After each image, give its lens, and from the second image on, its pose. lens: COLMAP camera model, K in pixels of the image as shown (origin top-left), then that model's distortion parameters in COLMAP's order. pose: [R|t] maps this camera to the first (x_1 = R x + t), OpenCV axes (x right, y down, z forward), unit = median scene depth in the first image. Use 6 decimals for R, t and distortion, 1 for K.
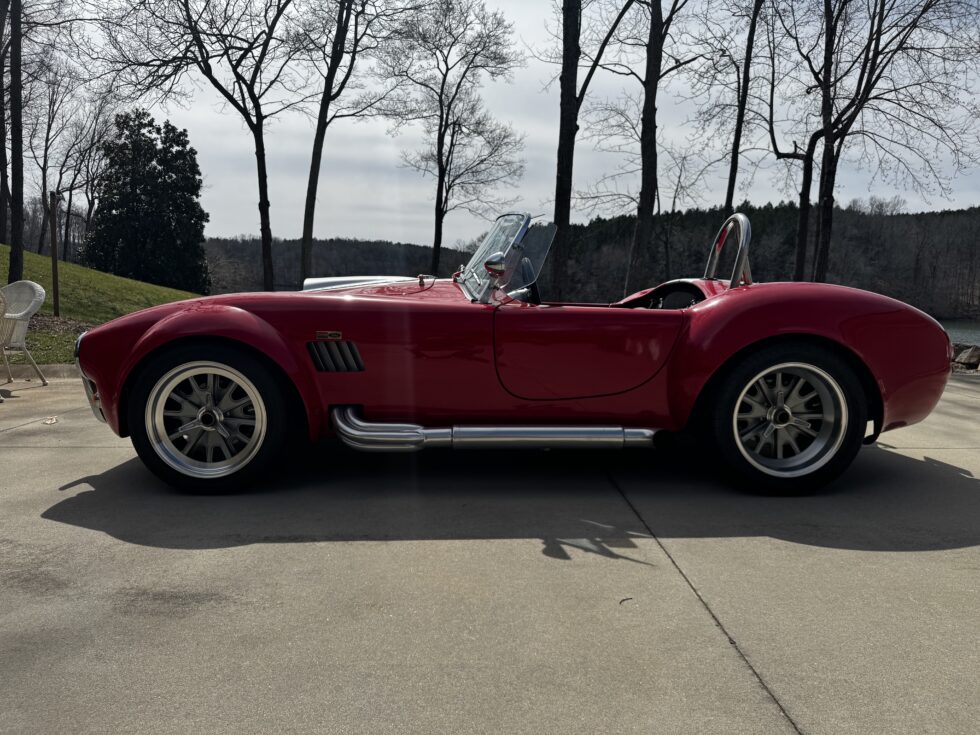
lens RADIAL K [[682.1, 0, 490.0], [0, 682.1, 367.5], [0, 0, 1]] dist [0.066571, -0.097670]
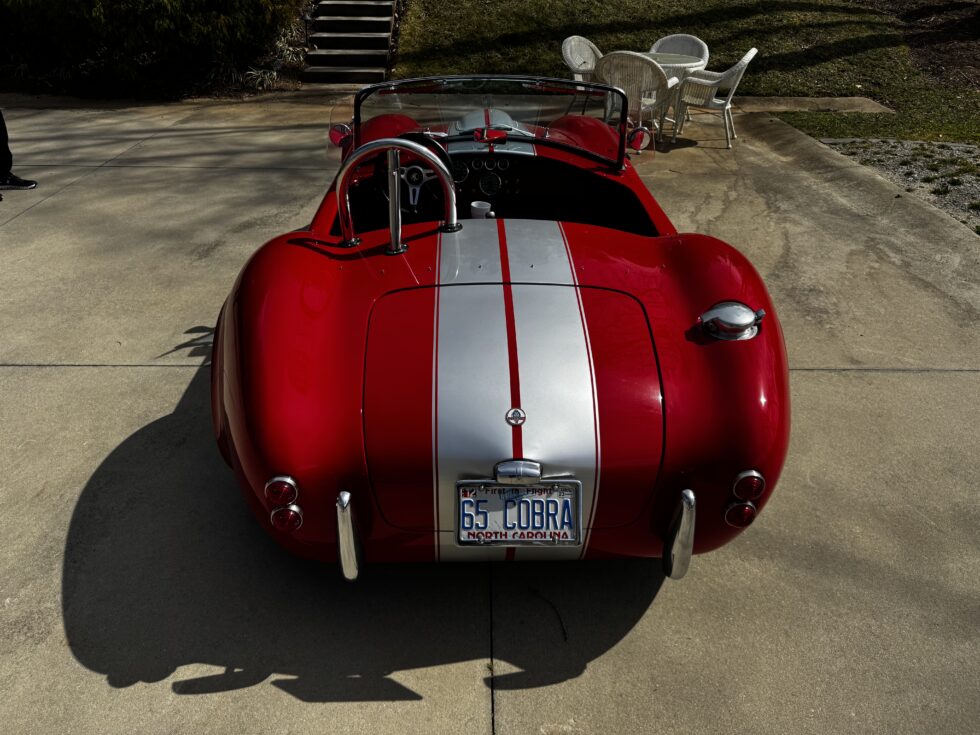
lens RADIAL K [[700.6, 0, 490.0], [0, 700.6, 367.5], [0, 0, 1]] dist [-0.000581, -0.001875]
pose [[-0.028929, 0.510830, -0.859195, 1.185009], [-0.120078, 0.851554, 0.510330, -0.445475], [0.992343, 0.117934, 0.036705, 1.257218]]
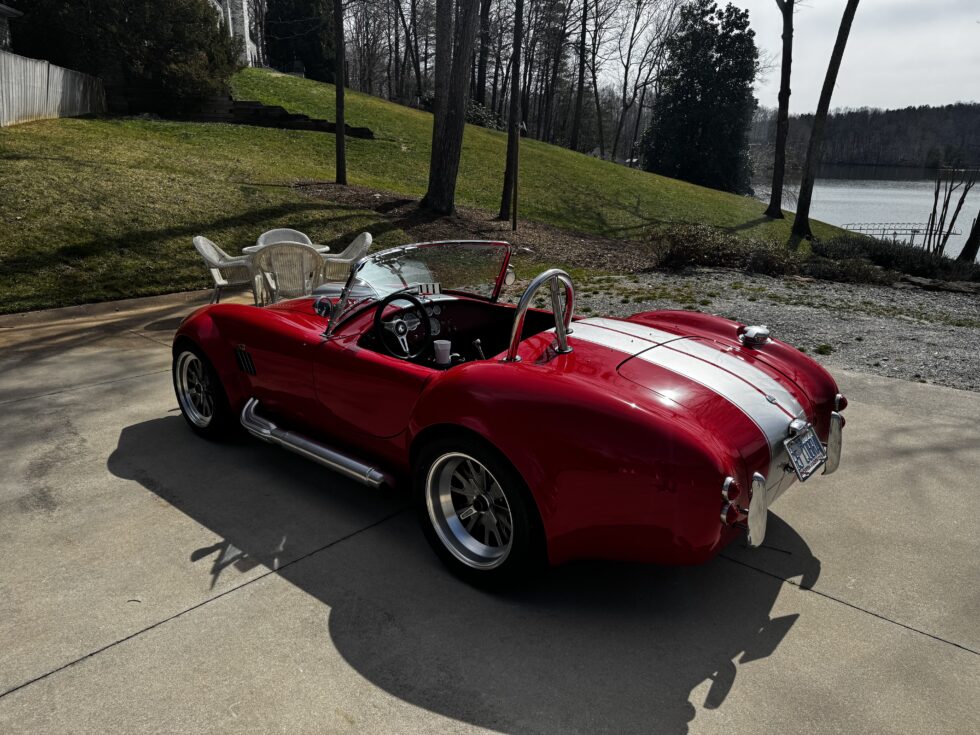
lens RADIAL K [[698.6, 0, 499.5], [0, 698.6, 366.1], [0, 0, 1]] dist [0.004407, 0.001743]
pose [[0.714060, 0.179684, -0.676633, 1.060501], [-0.068707, 0.979822, 0.187690, -0.298265], [0.696705, -0.087533, 0.711997, 0.355079]]
